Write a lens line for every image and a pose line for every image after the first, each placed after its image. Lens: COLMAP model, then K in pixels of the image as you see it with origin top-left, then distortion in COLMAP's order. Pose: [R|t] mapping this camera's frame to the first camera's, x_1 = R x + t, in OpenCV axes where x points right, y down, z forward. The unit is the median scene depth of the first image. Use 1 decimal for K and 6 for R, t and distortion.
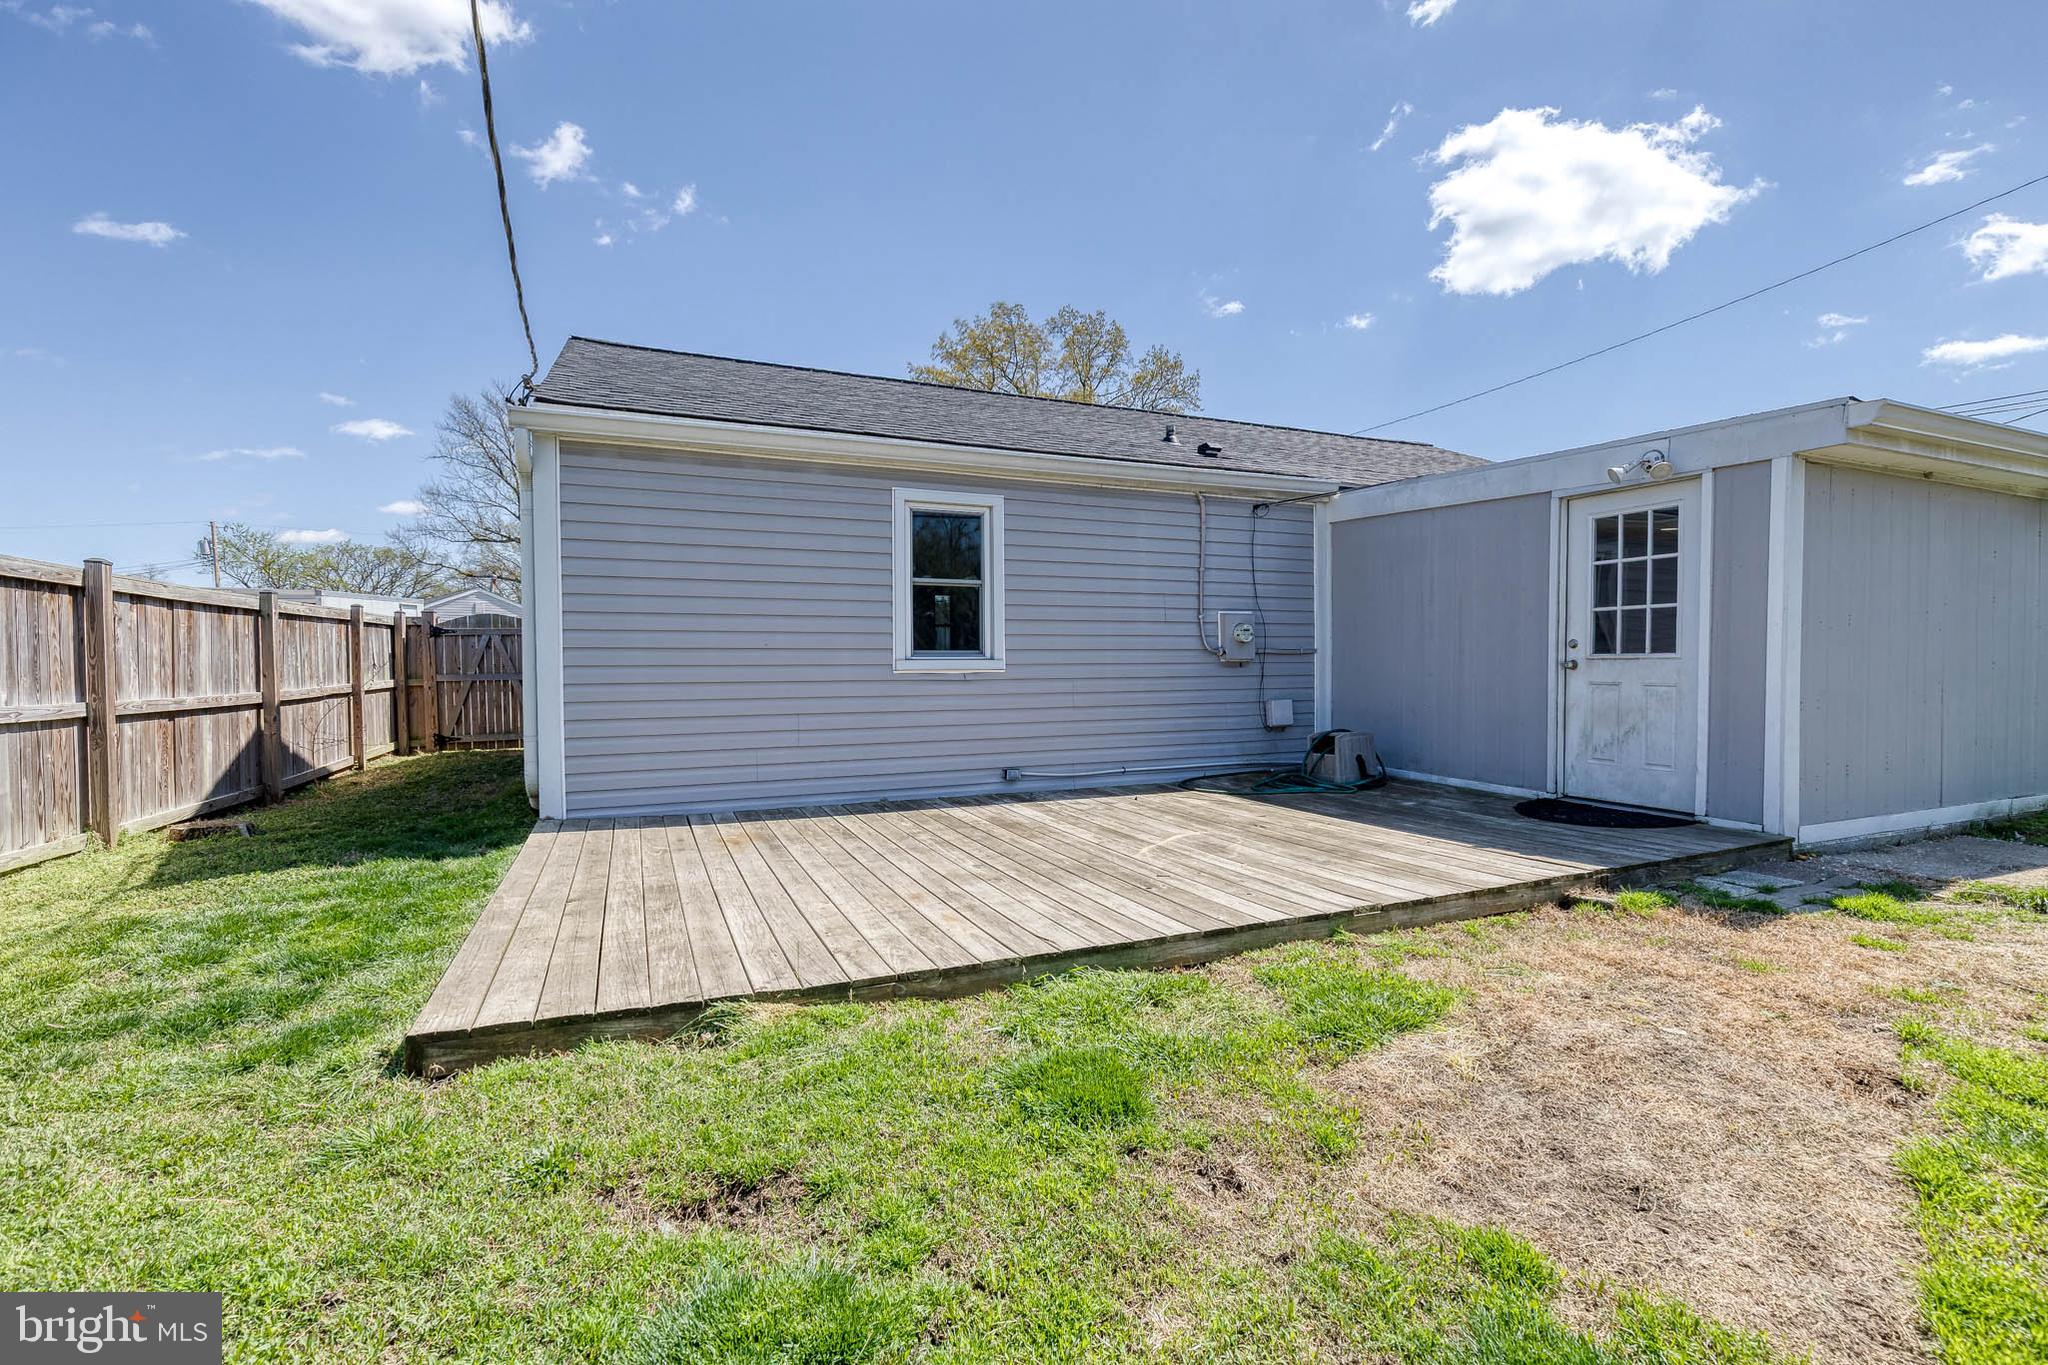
lens RADIAL K [[908.8, 0, 1047.3], [0, 908.8, 688.7], [0, 0, 1]] dist [0.008489, -0.000374]
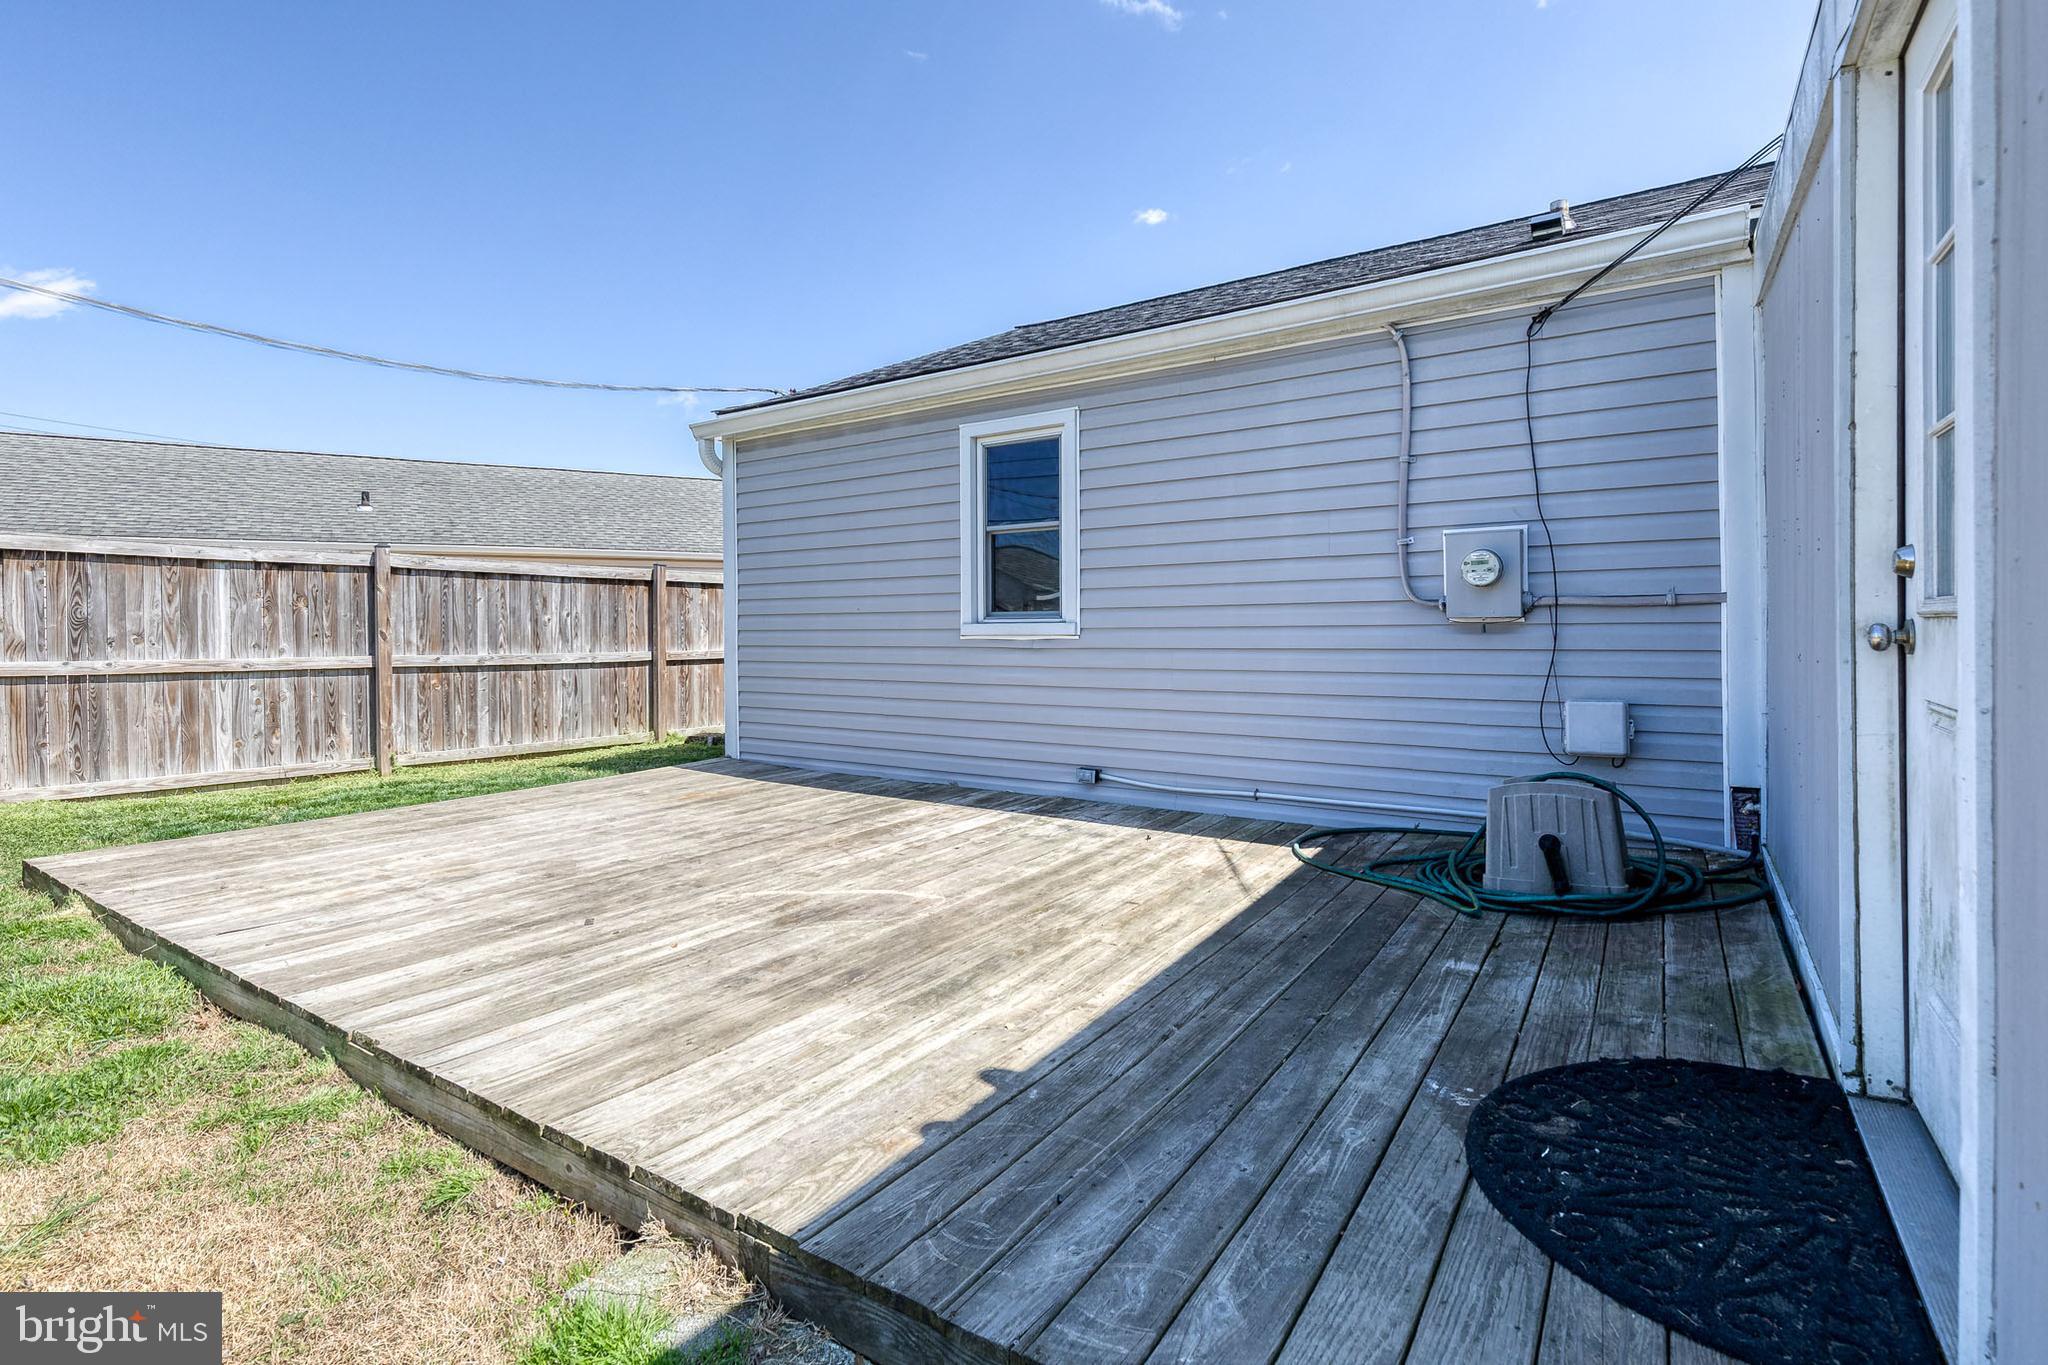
lens RADIAL K [[950.7, 0, 1037.5], [0, 950.7, 622.0], [0, 0, 1]] dist [0.003892, 0.000124]
pose [[0.536302, -0.002242, -0.844023, 0.605069], [-0.014926, 0.999815, -0.012140, -0.022059], [0.843894, 0.019108, 0.536170, 0.549781]]
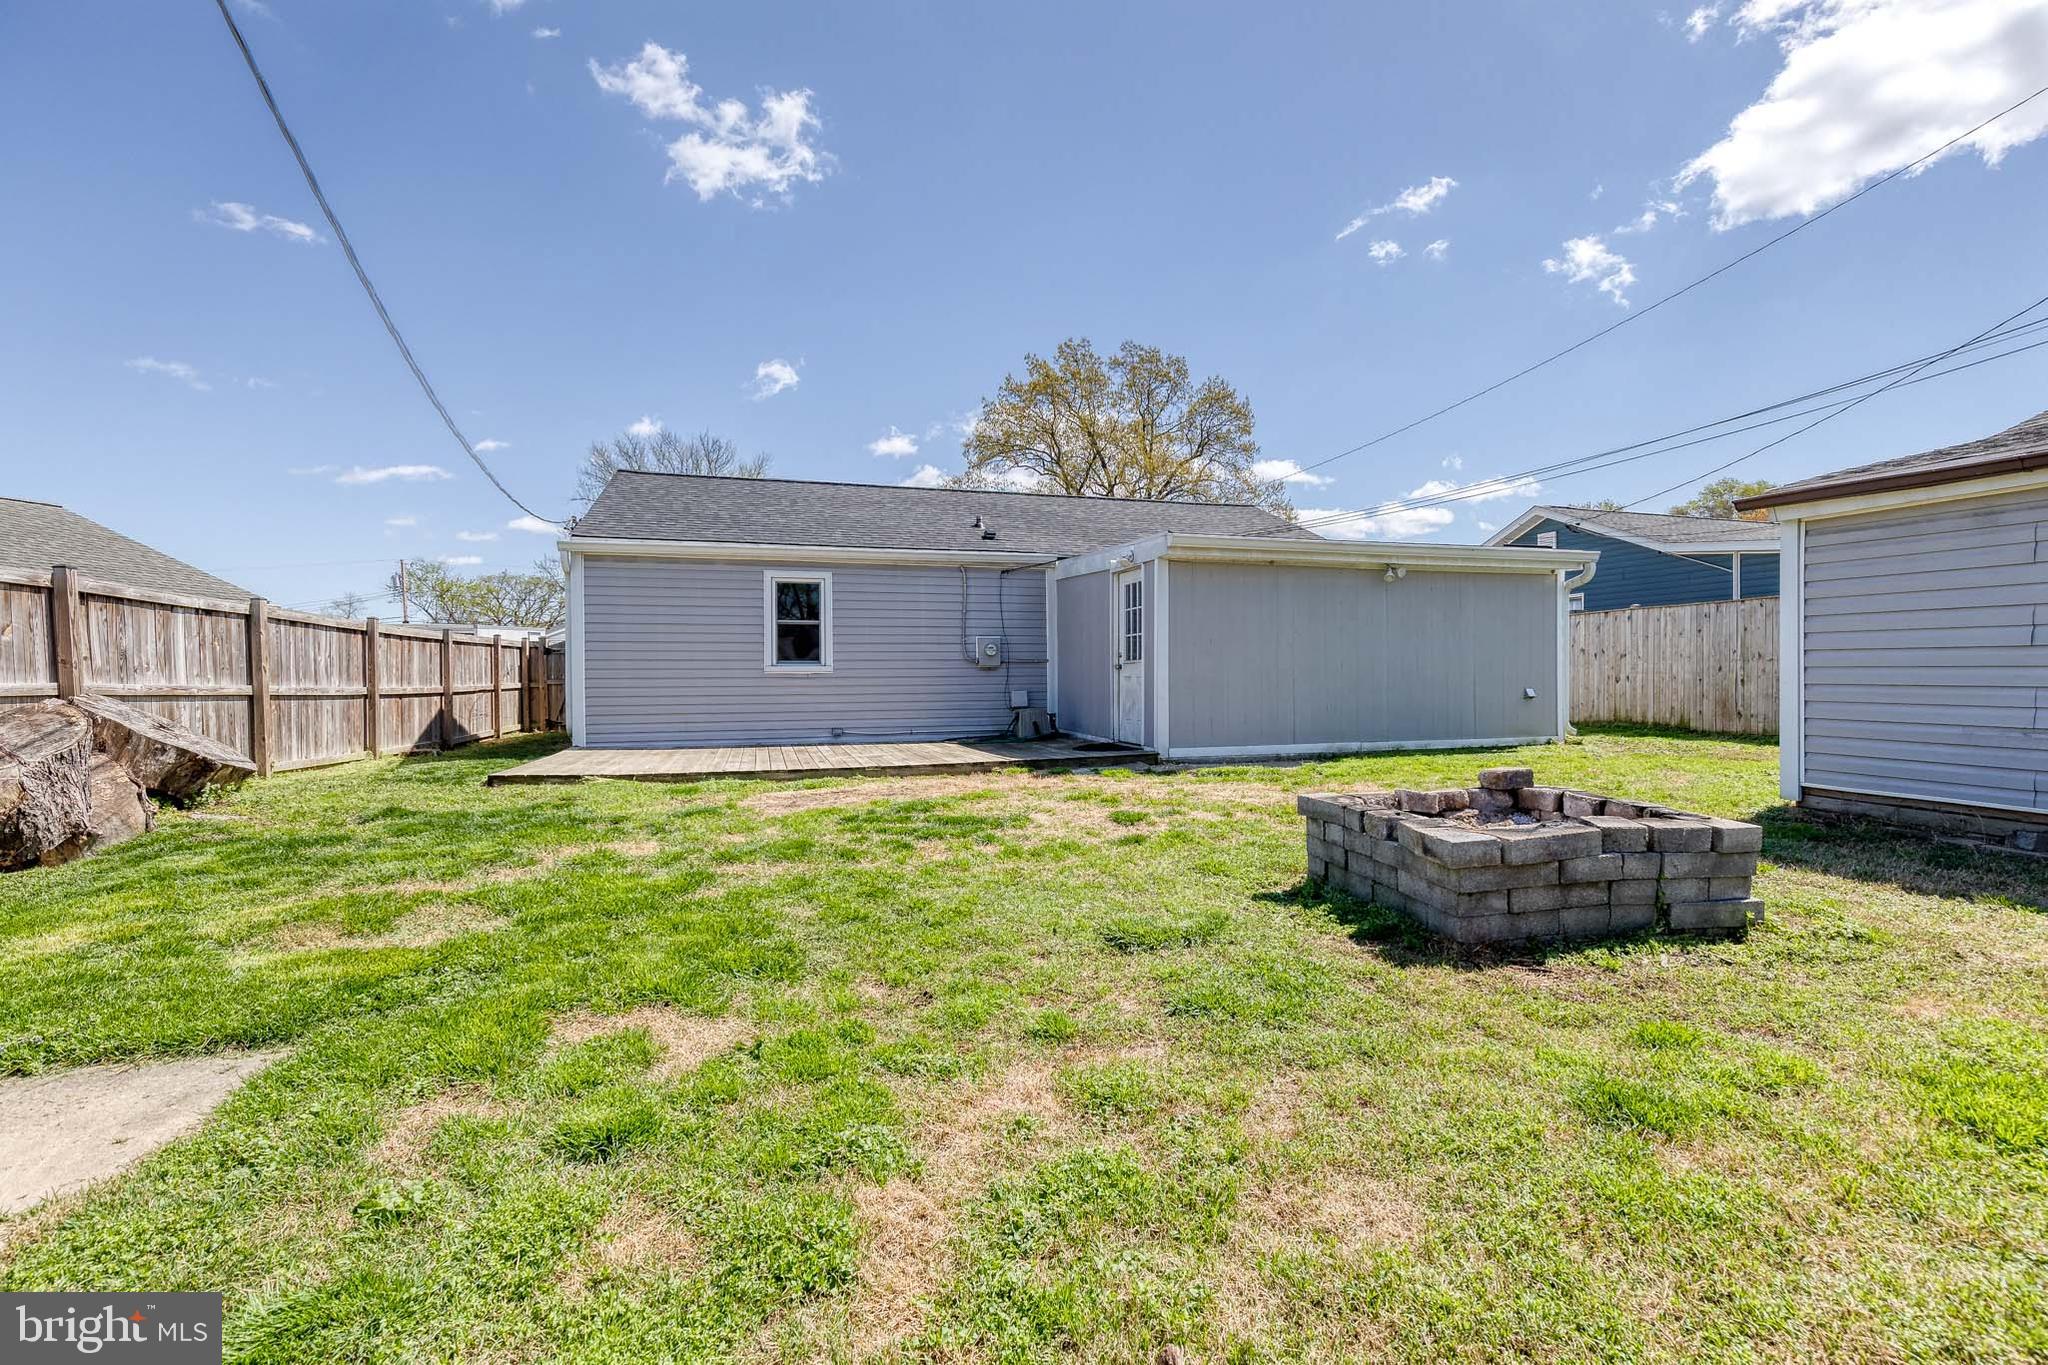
lens RADIAL K [[916.9, 0, 1054.7], [0, 916.9, 688.8], [0, 0, 1]] dist [0.004864, -0.000619]
pose [[0.993145, -0.000283, -0.116886, 0.586839], [-0.001678, 0.999859, -0.016679, 0.041267], [0.116874, 0.016761, 0.993005, -0.703130]]
